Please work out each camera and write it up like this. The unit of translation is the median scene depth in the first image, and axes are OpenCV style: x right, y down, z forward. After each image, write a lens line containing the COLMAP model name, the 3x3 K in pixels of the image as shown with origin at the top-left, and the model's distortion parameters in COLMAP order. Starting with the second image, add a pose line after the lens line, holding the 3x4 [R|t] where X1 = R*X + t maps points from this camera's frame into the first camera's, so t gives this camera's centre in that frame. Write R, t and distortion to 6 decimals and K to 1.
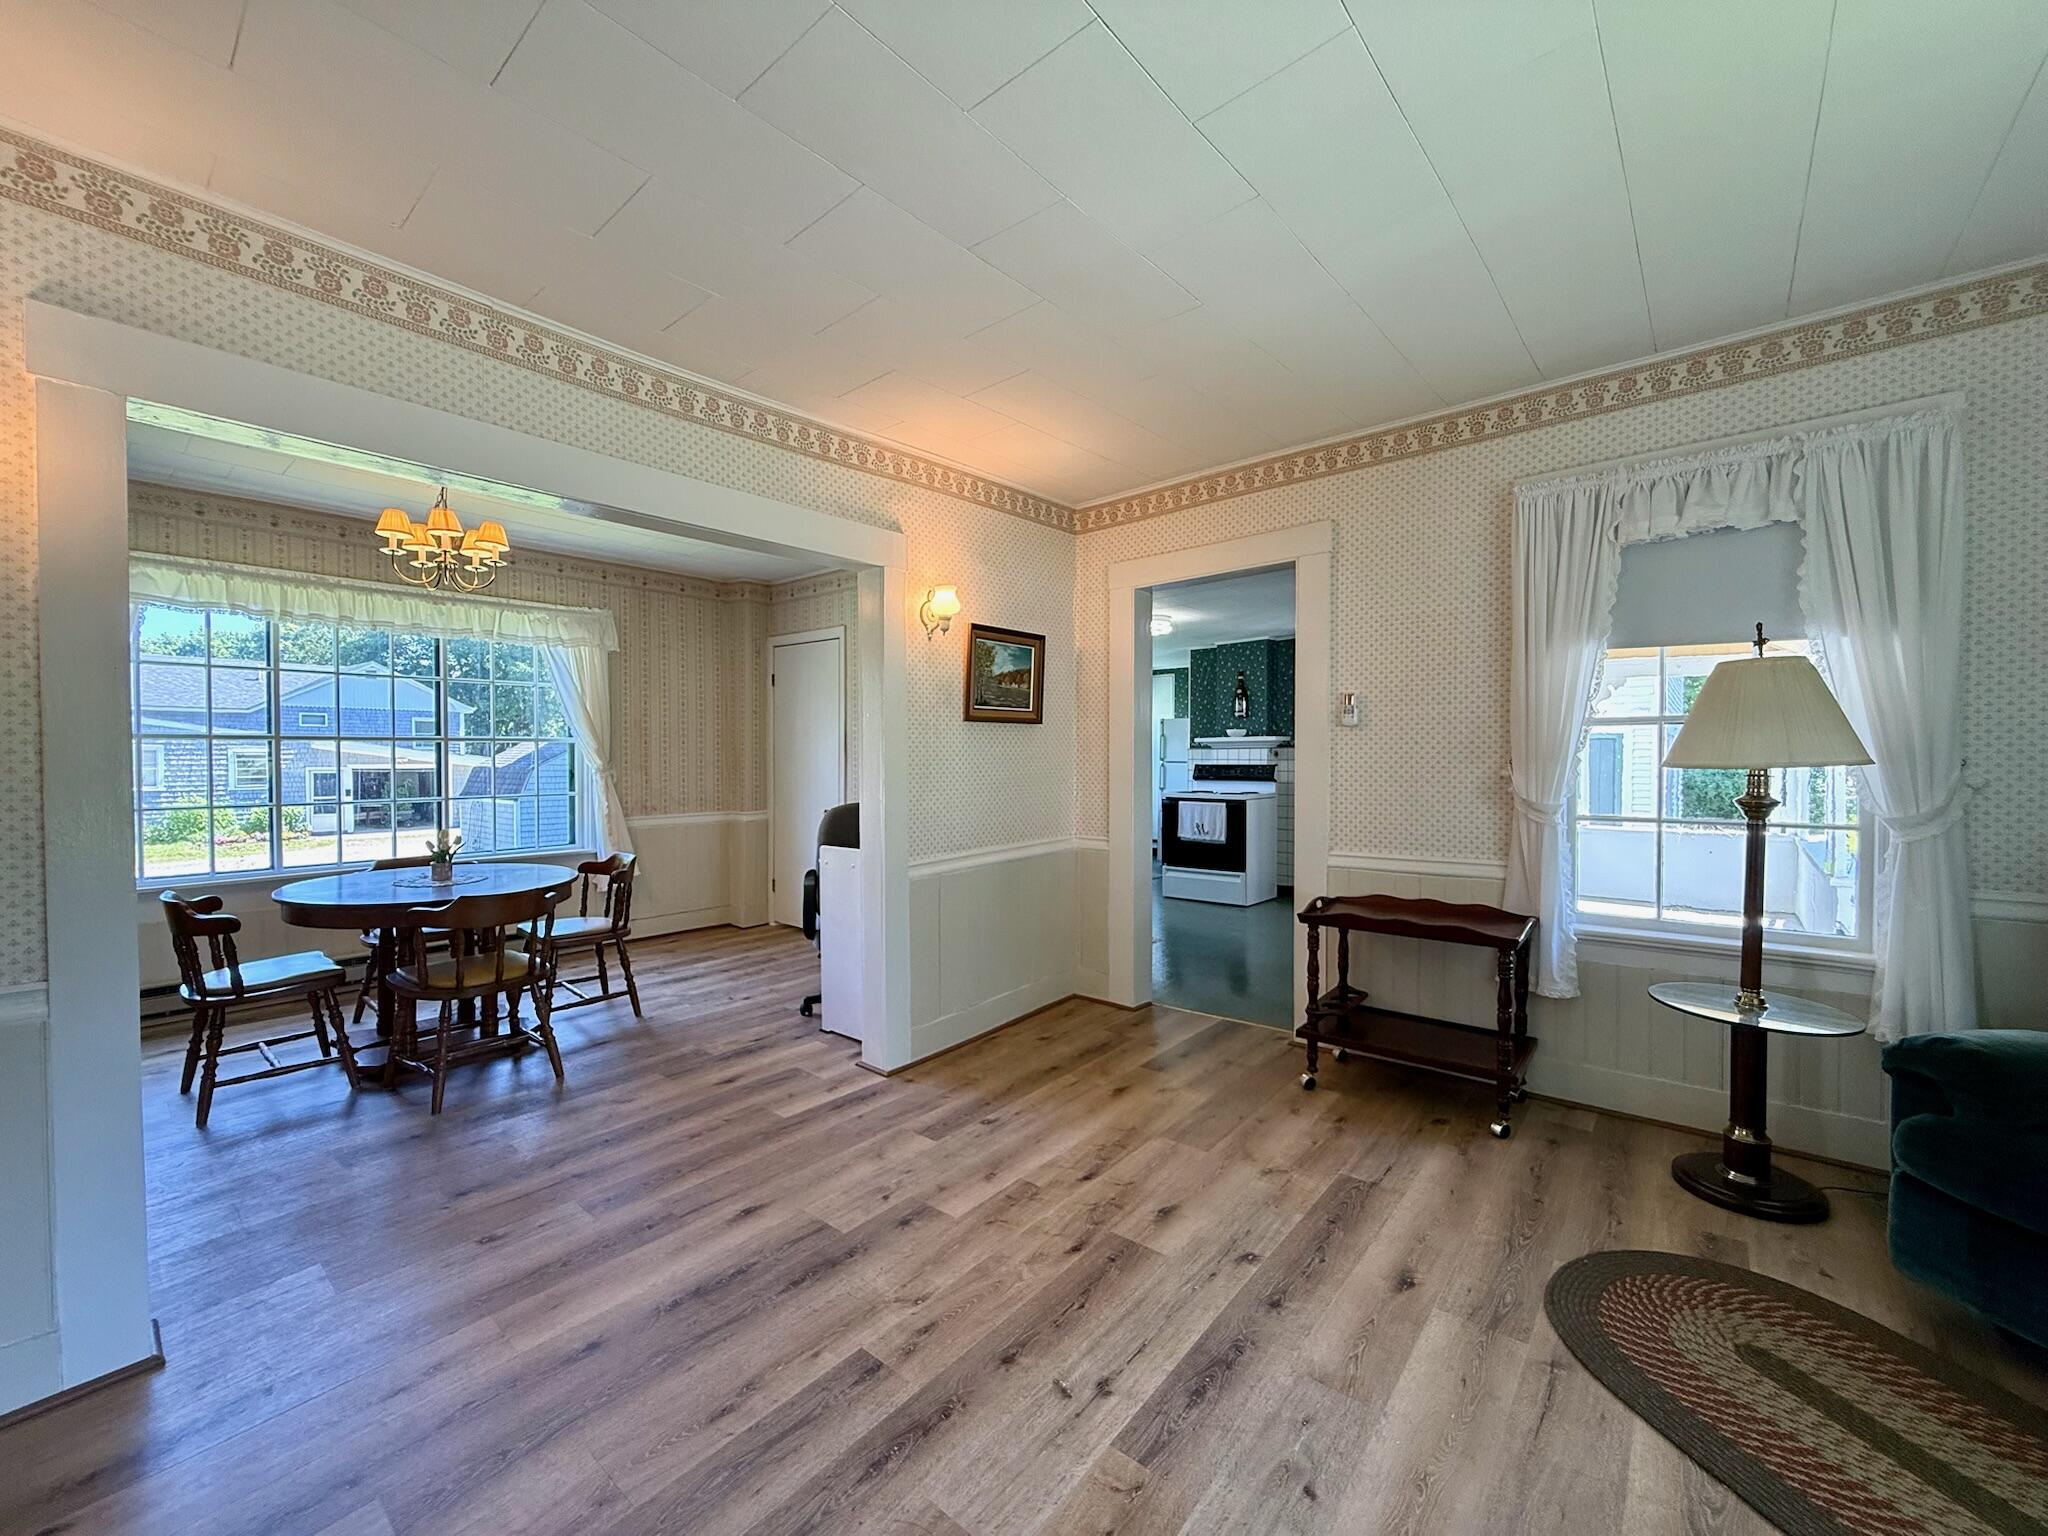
lens RADIAL K [[818.5, 0, 1024.0], [0, 818.5, 768.0], [0, 0, 1]] dist [-0.000815, -0.000091]
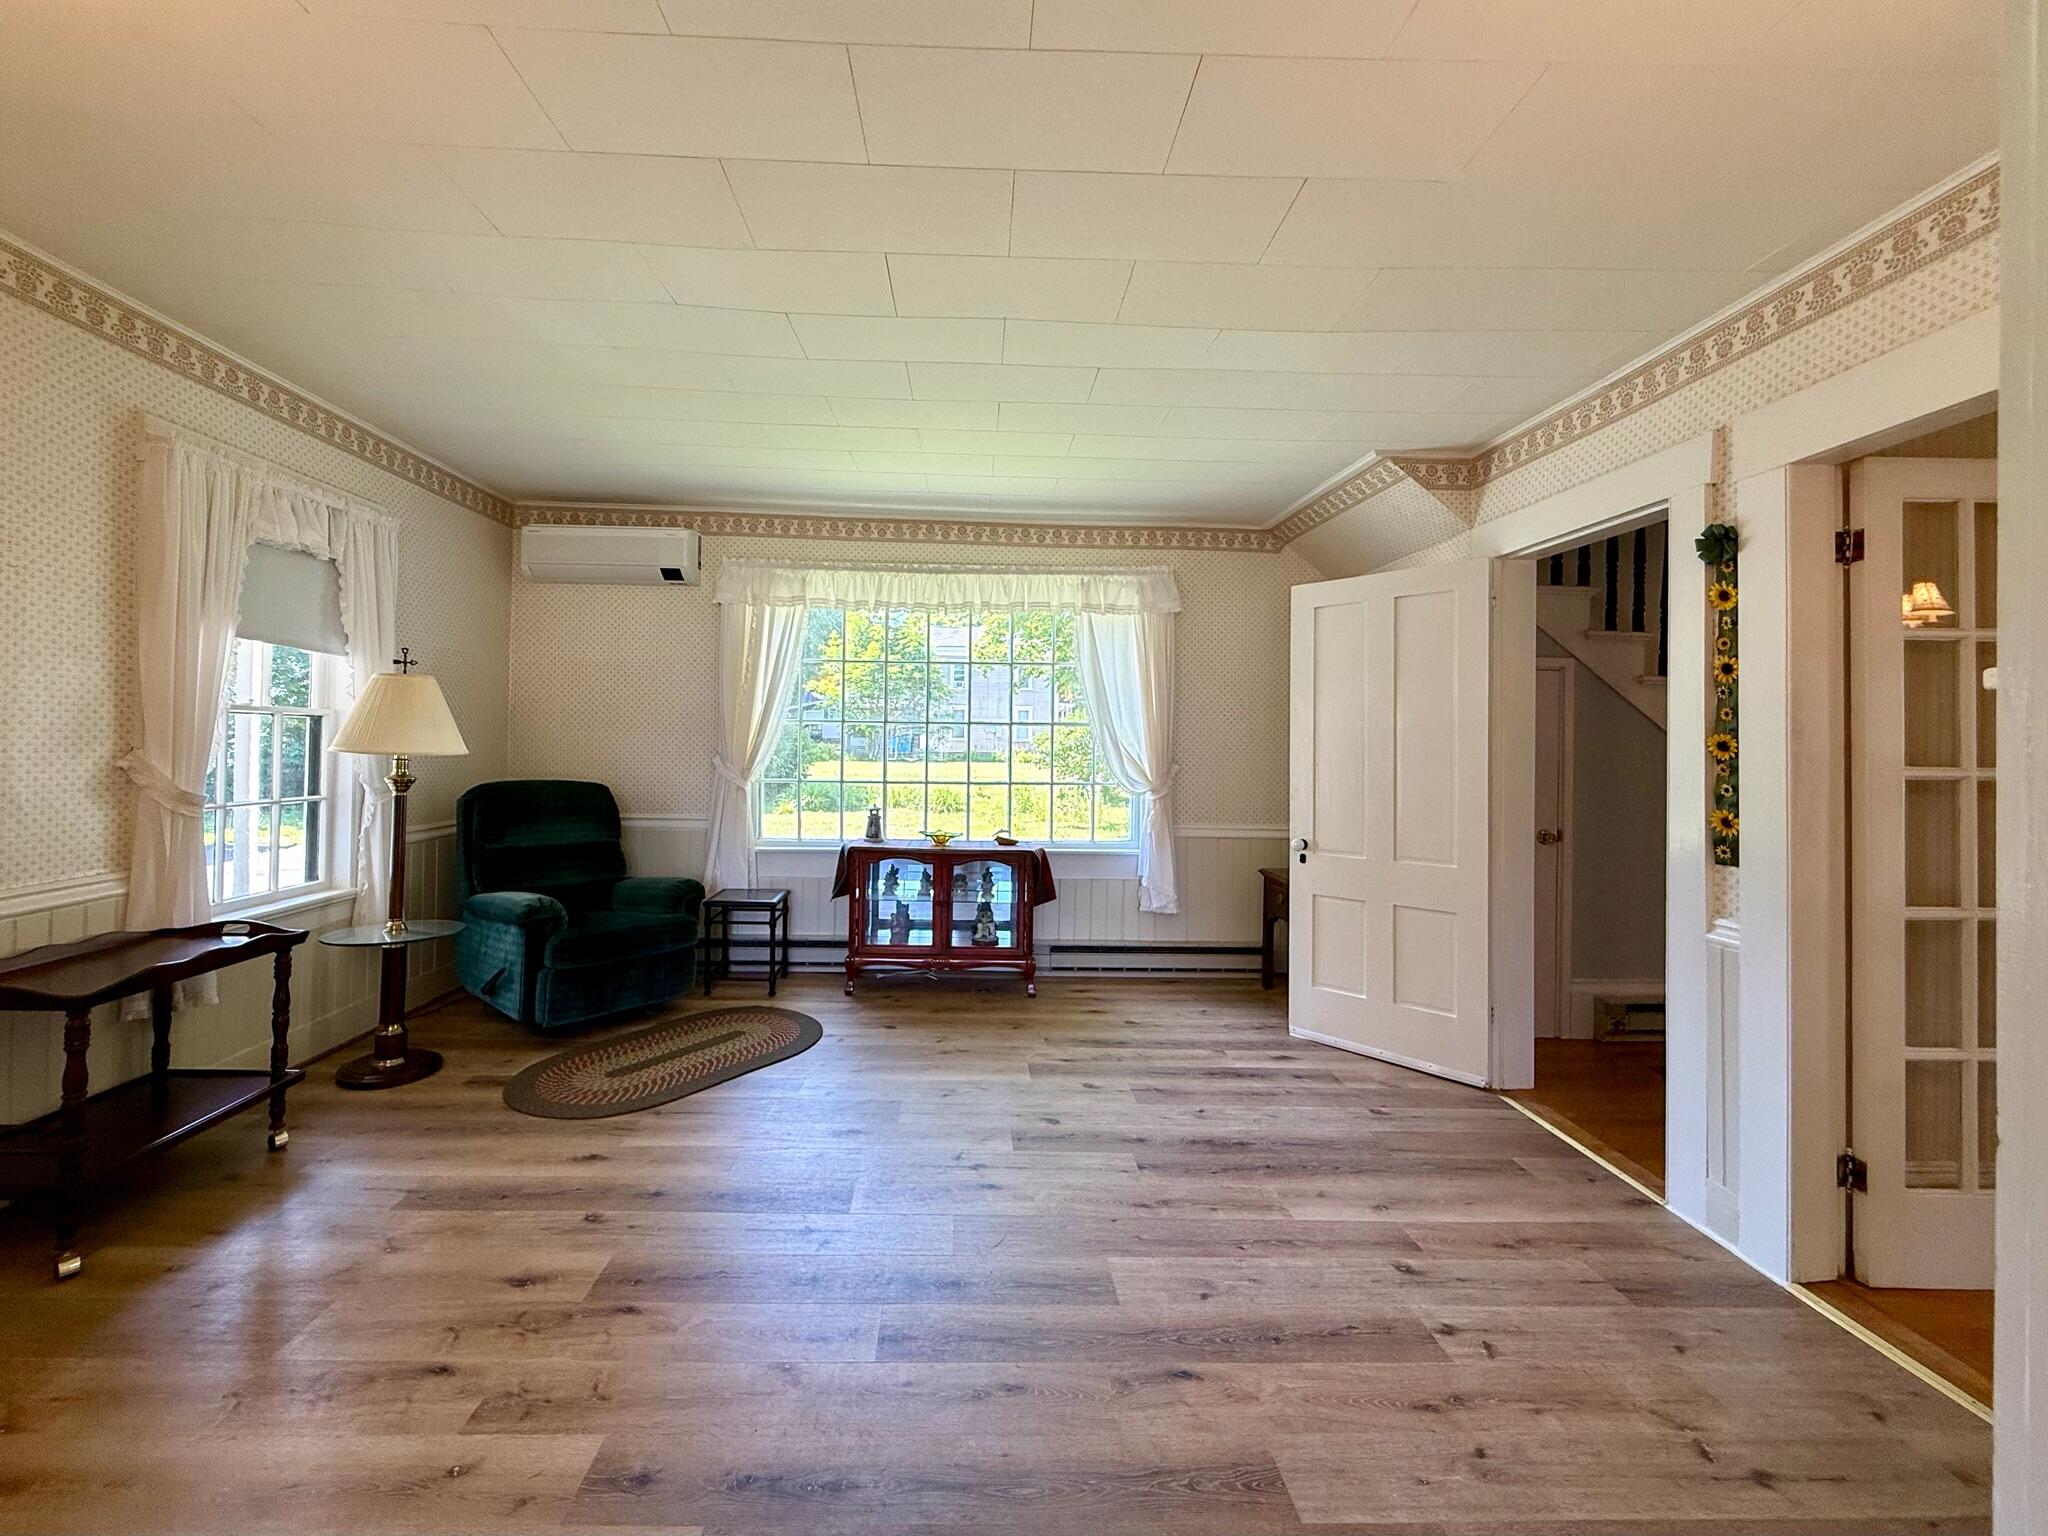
lens RADIAL K [[832.9, 0, 983.7], [0, 832.9, 736.3], [0, 0, 1]] dist [-0.000319, -0.000029]
pose [[-0.657615, 0.002198, 0.753351, -0.793200], [-0.002227, 0.999986, -0.004862, -0.025654], [-0.753350, -0.004875, -0.657601, 1.196350]]
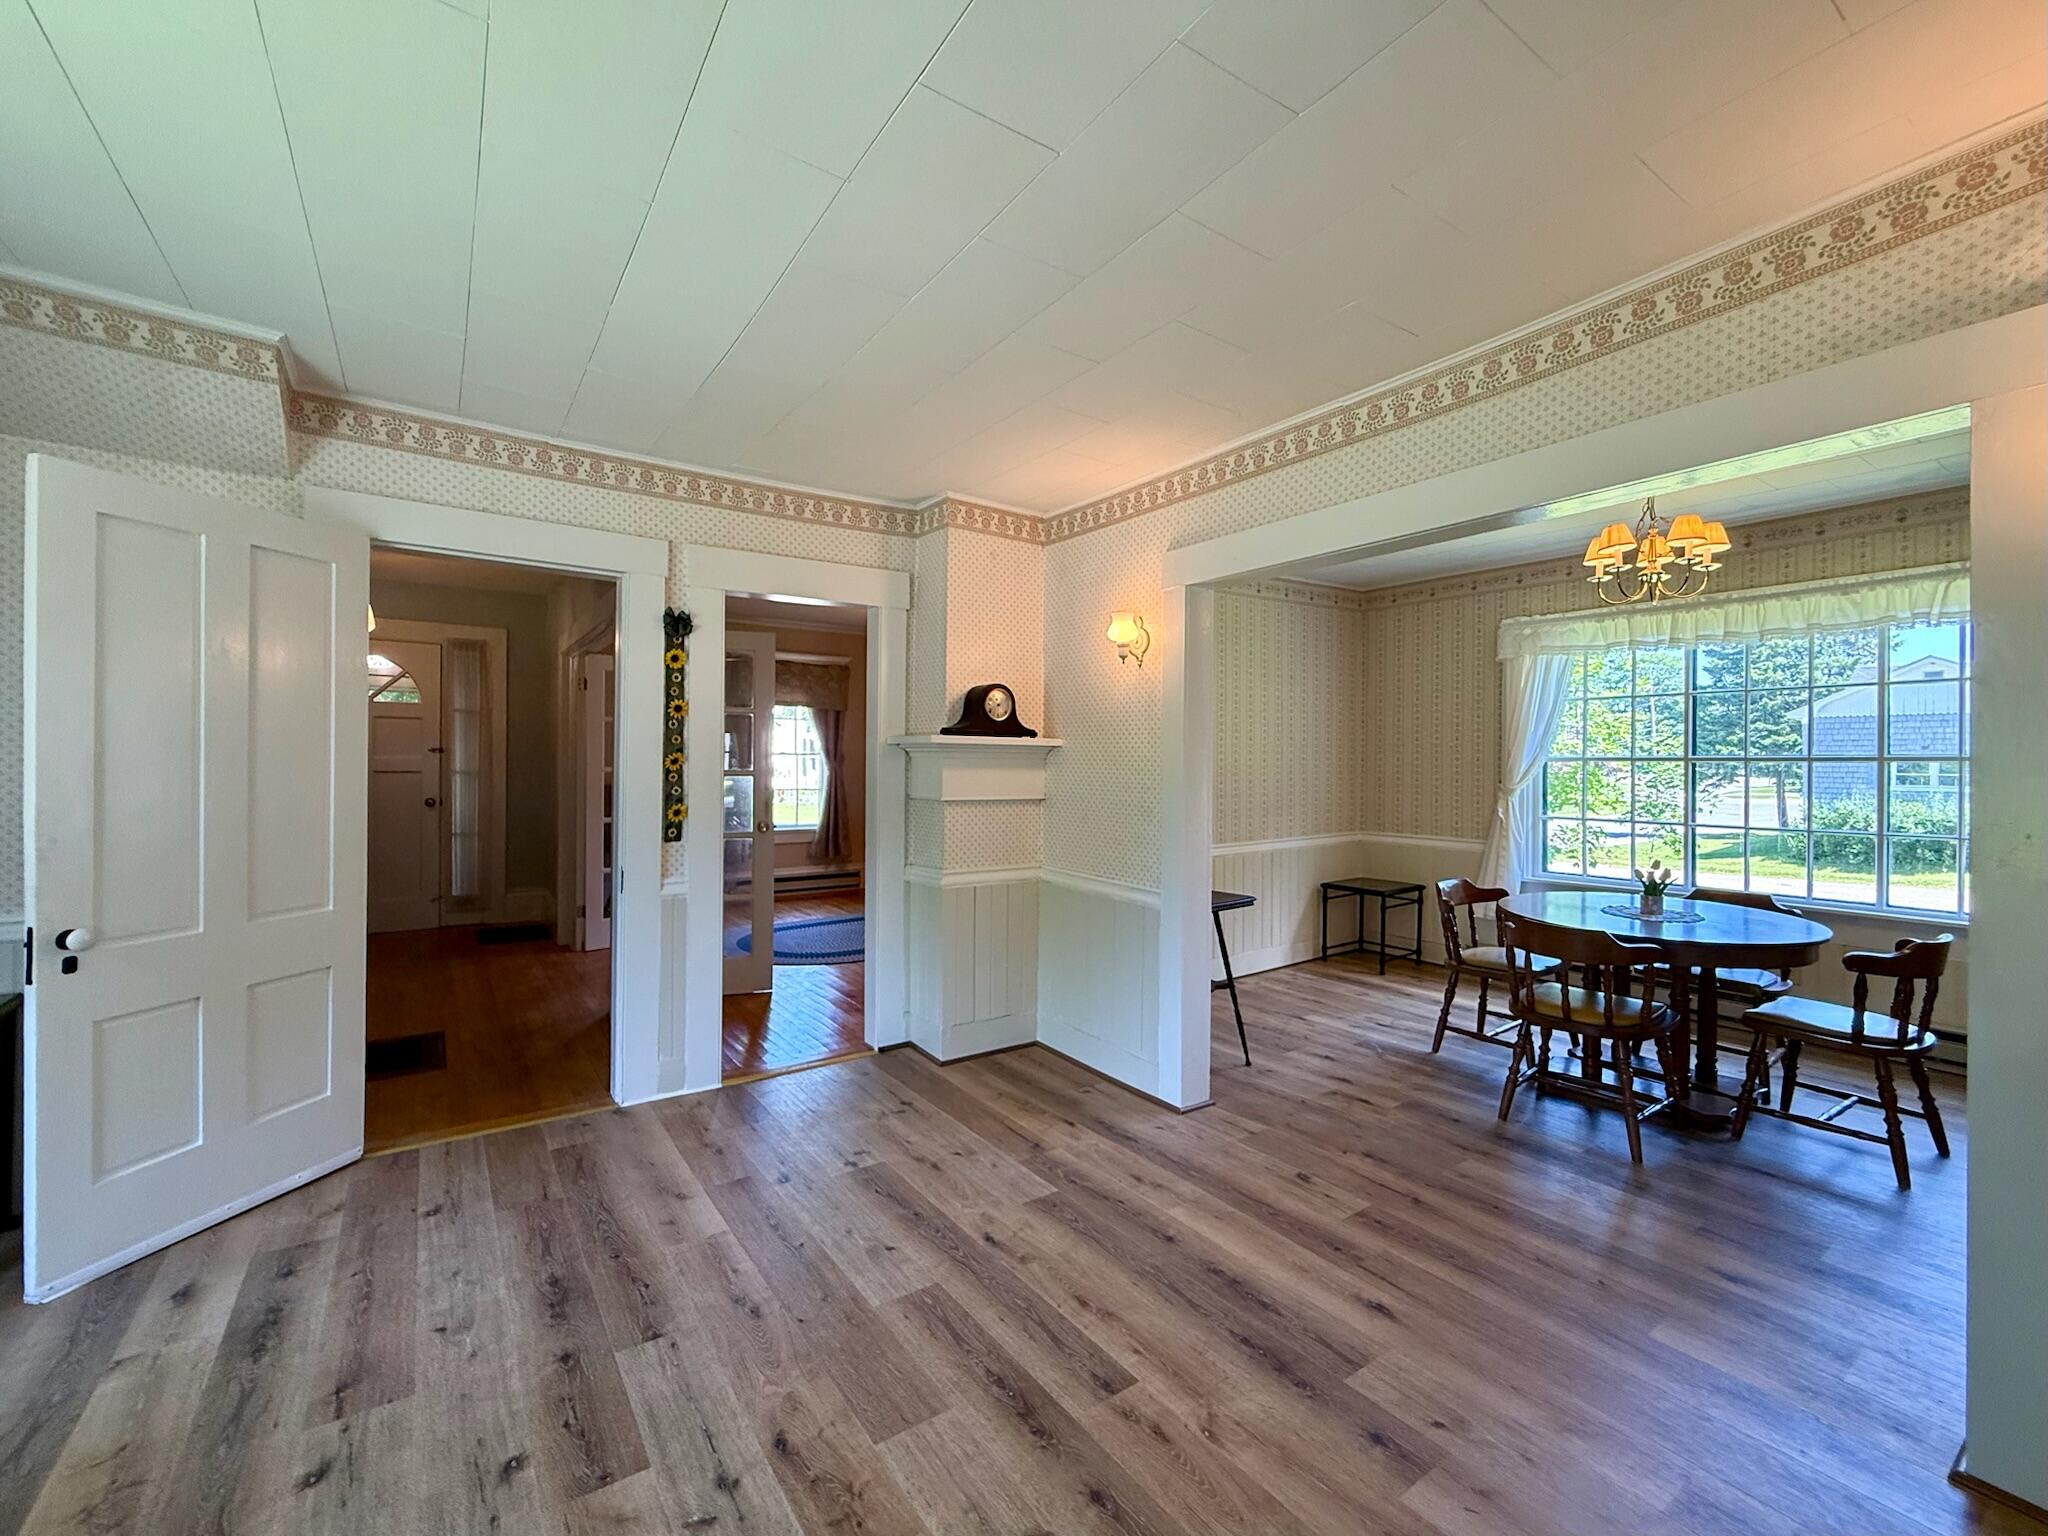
lens RADIAL K [[856.4, 0, 1008.7], [0, 856.4, 758.7], [0, 0, 1]] dist [-0.000512, -0.000157]
pose [[-0.276360, -0.003211, -0.961049, 0.656839], [-0.021359, 0.999768, 0.002801, -0.041072], [0.960817, 0.021301, -0.276365, 0.858702]]
